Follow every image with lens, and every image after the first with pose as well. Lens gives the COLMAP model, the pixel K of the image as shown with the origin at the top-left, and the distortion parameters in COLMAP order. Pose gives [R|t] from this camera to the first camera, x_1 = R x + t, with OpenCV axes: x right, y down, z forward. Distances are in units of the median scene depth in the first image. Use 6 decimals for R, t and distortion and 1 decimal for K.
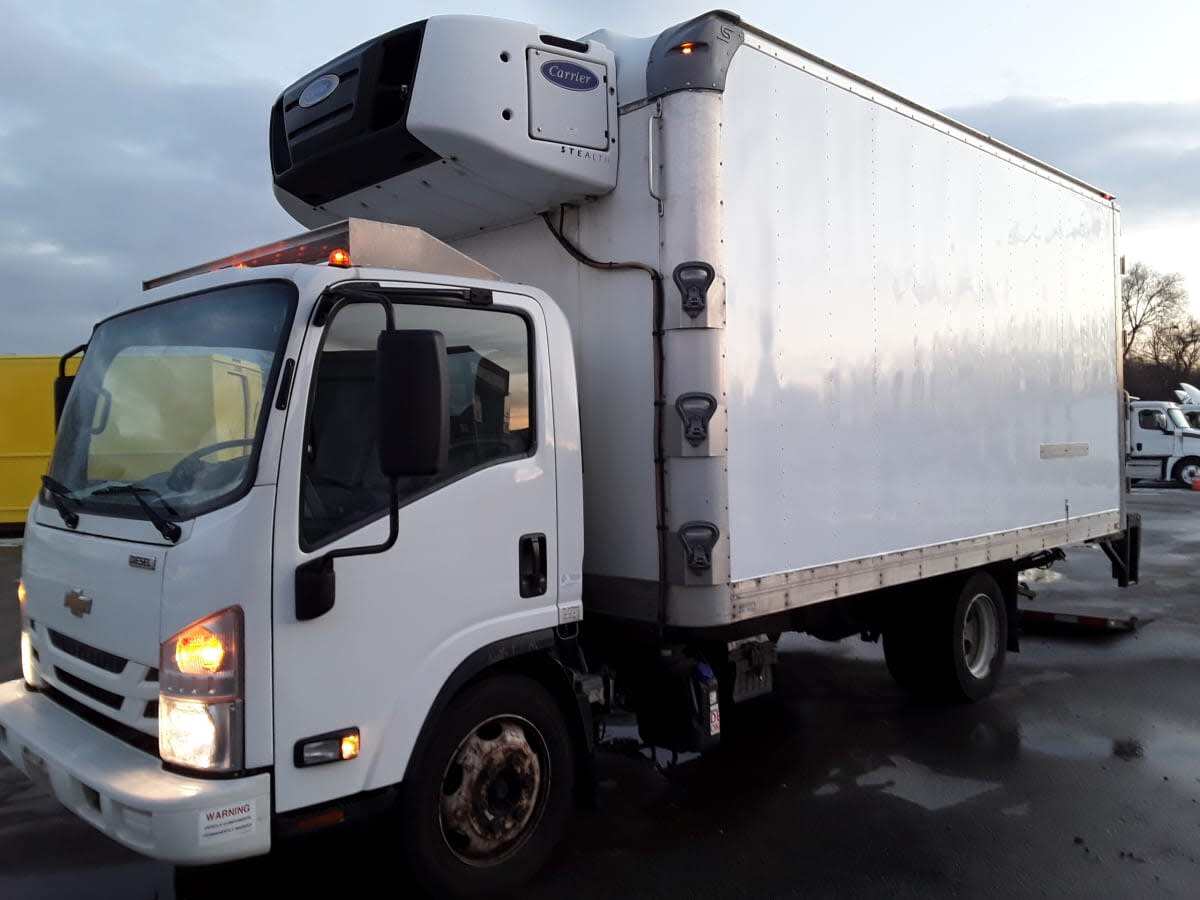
lens RADIAL K [[962.0, 0, 600.0], [0, 962.0, 450.0], [0, 0, 1]] dist [-0.003227, -0.002535]
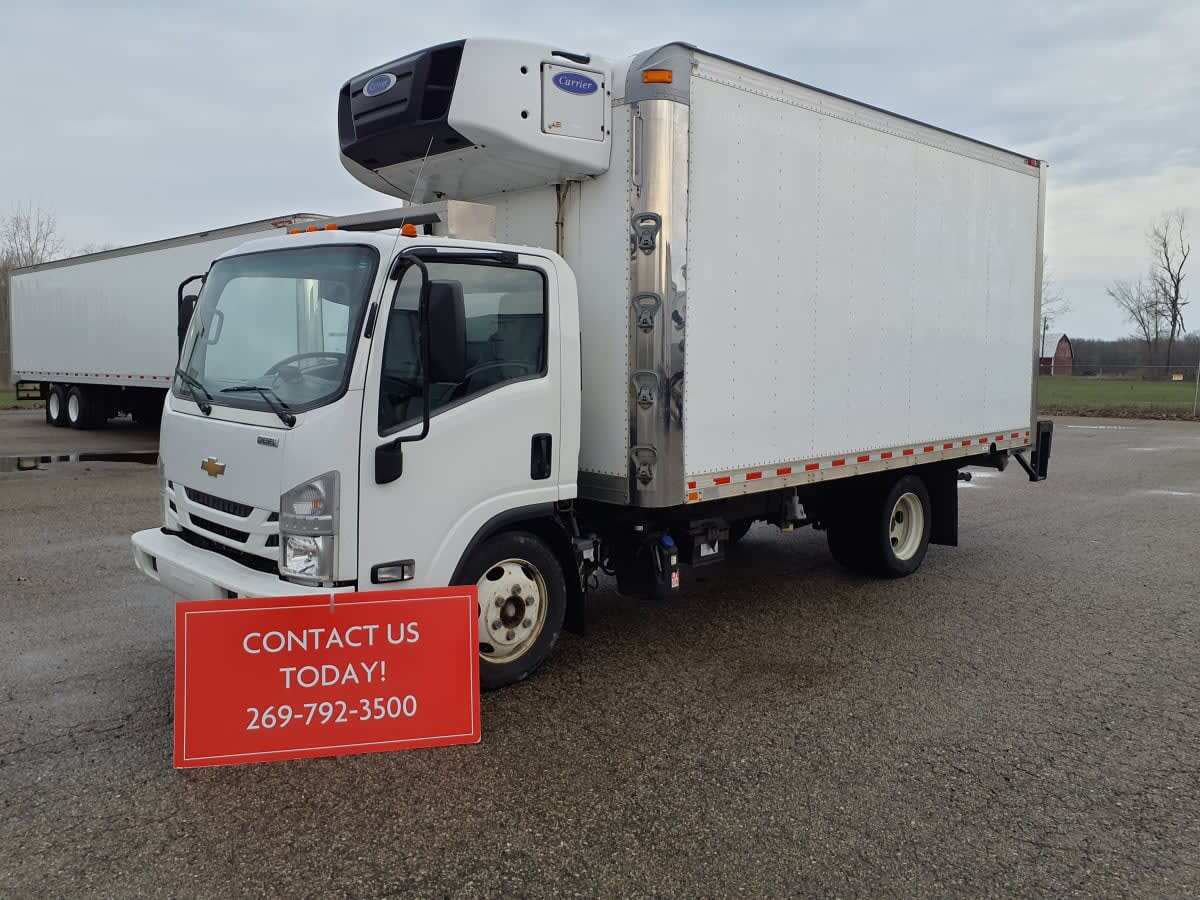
lens RADIAL K [[951.2, 0, 602.5], [0, 951.2, 422.2], [0, 0, 1]] dist [0.192882, 0.000265]
pose [[0.999372, 0.034939, -0.005961, 0.033951], [-0.034405, 0.996686, 0.073706, -0.032245], [0.008516, -0.073455, 0.997262, -0.402395]]
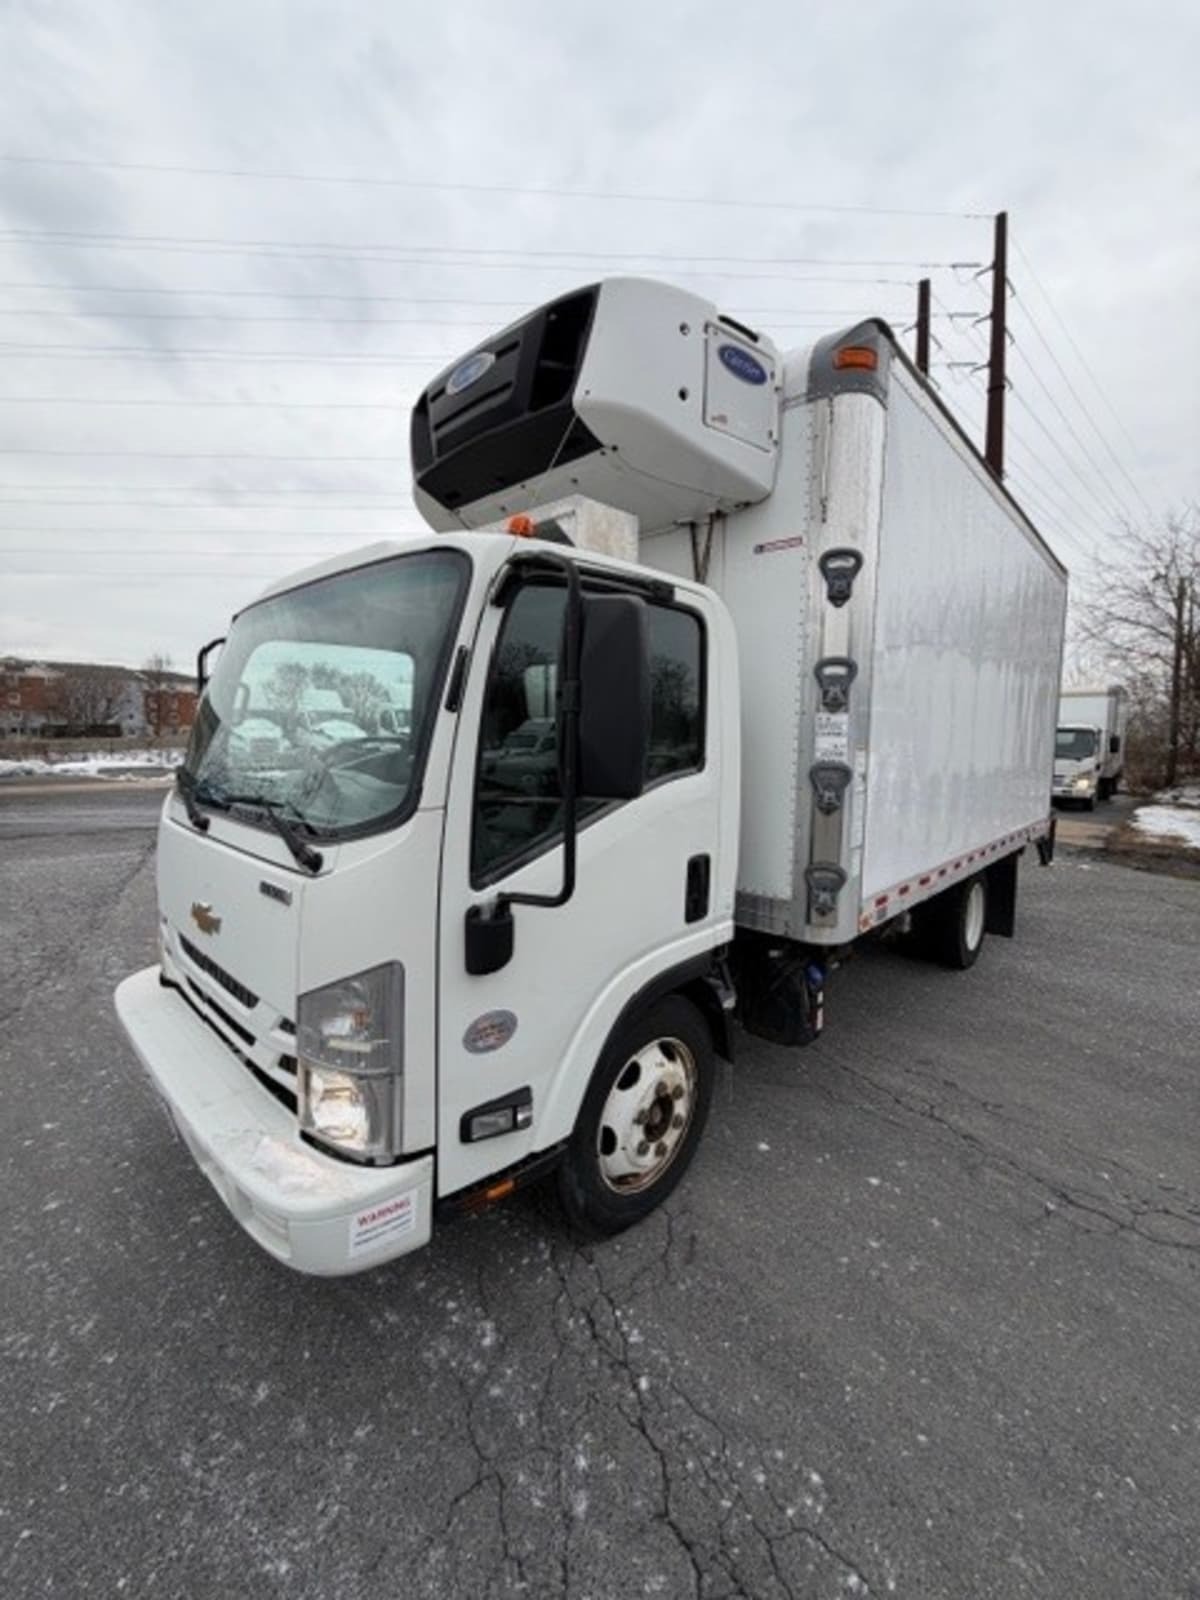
lens RADIAL K [[618.9, 0, 600.0], [0, 618.9, 800.0], [0, 0, 1]] dist [-0.023629, 0.000017]
pose [[0.998955, 0.041419, 0.019328, -0.187524], [-0.042977, 0.995128, 0.088734, -0.015238], [-0.015559, -0.089472, 0.995868, 0.422559]]
